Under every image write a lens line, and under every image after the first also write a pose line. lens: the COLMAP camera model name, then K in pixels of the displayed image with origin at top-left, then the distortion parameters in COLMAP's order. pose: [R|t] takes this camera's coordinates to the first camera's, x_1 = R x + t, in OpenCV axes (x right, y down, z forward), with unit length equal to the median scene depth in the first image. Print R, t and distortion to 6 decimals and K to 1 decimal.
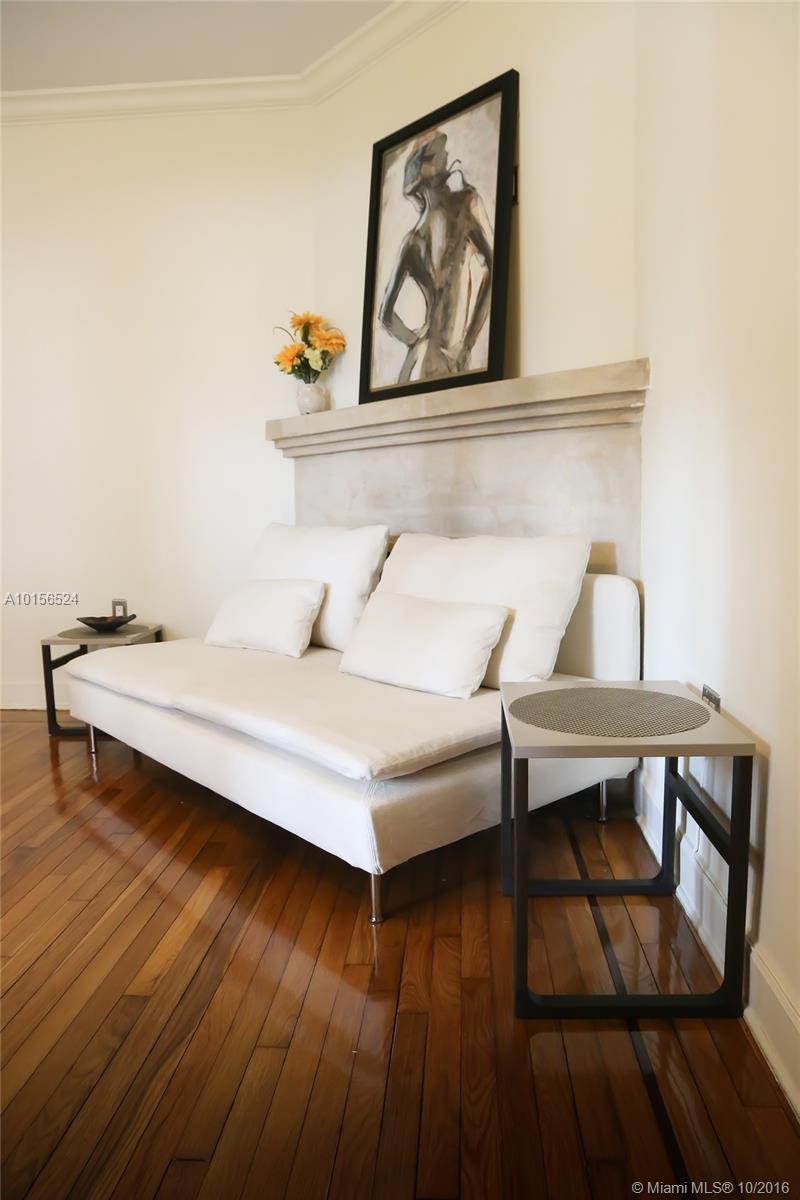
lens RADIAL K [[810.4, 0, 409.7], [0, 810.4, 599.2], [0, 0, 1]] dist [-0.073533, 0.011977]
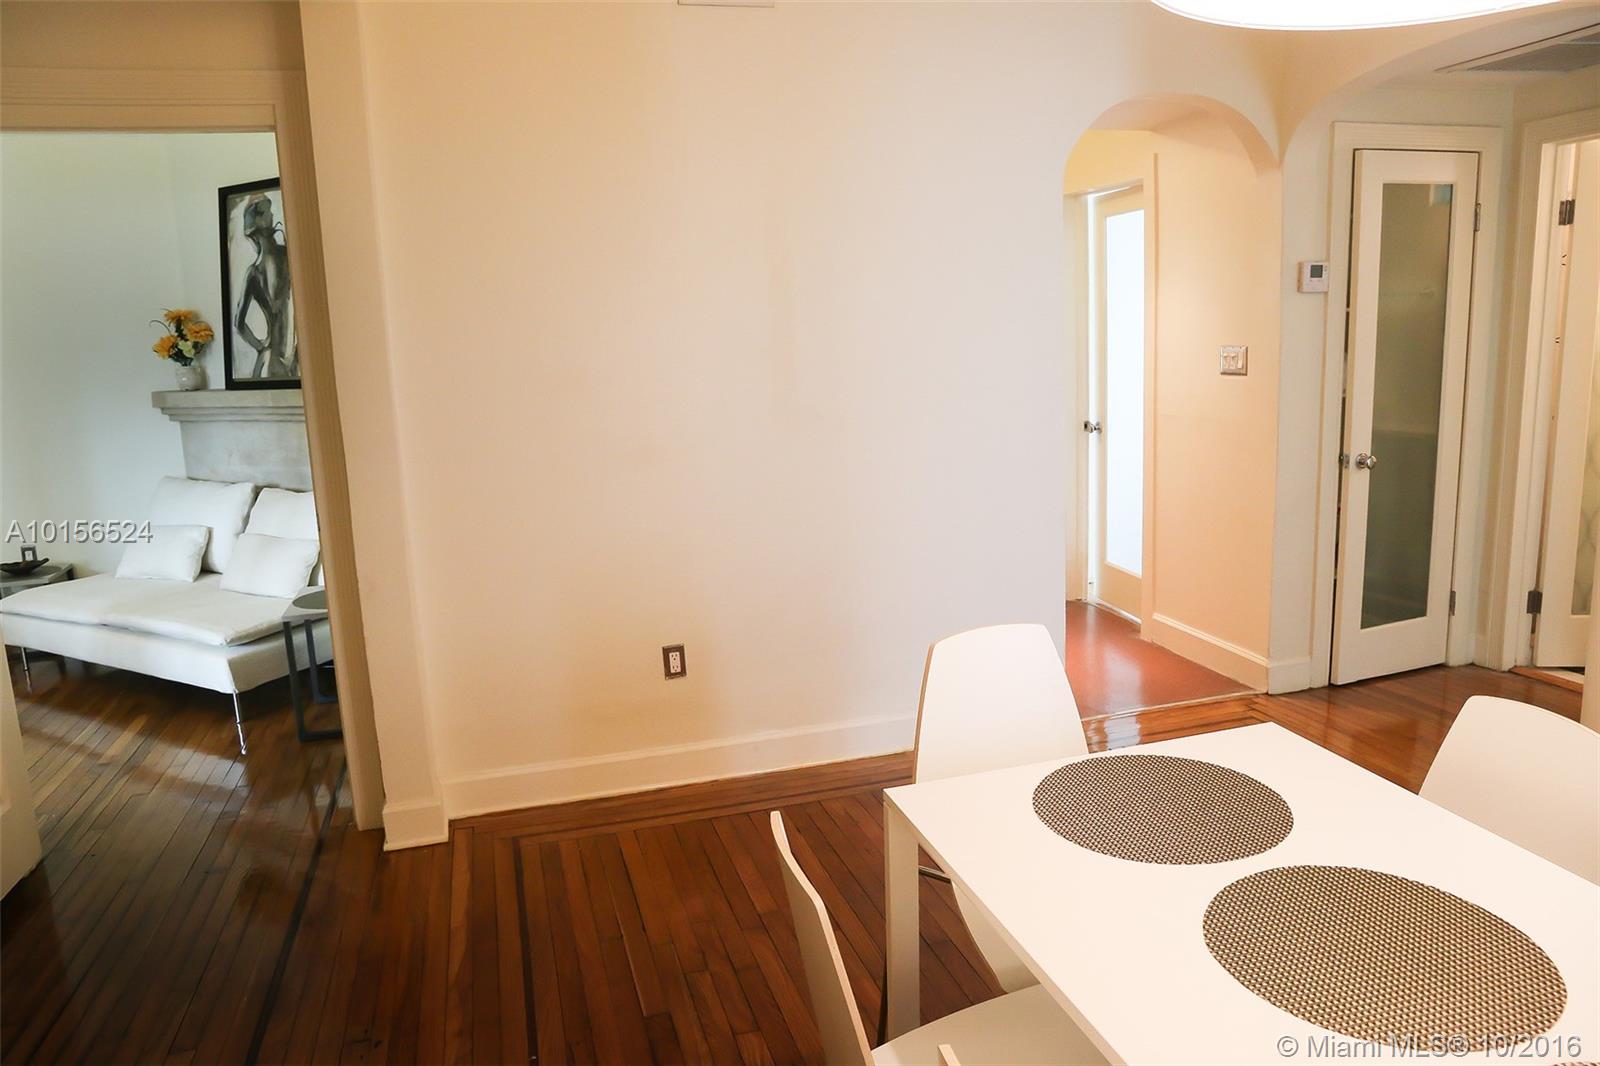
lens RADIAL K [[1116.5, 0, 785.7], [0, 1116.5, 529.0], [0, 0, 1]] dist [-0.033400, 0.003057]
pose [[0.948958, -0.080377, 0.304989, 0.251667], [0.062275, 0.995696, 0.068640, -0.083000], [-0.309194, -0.046143, 0.949879, -1.089755]]
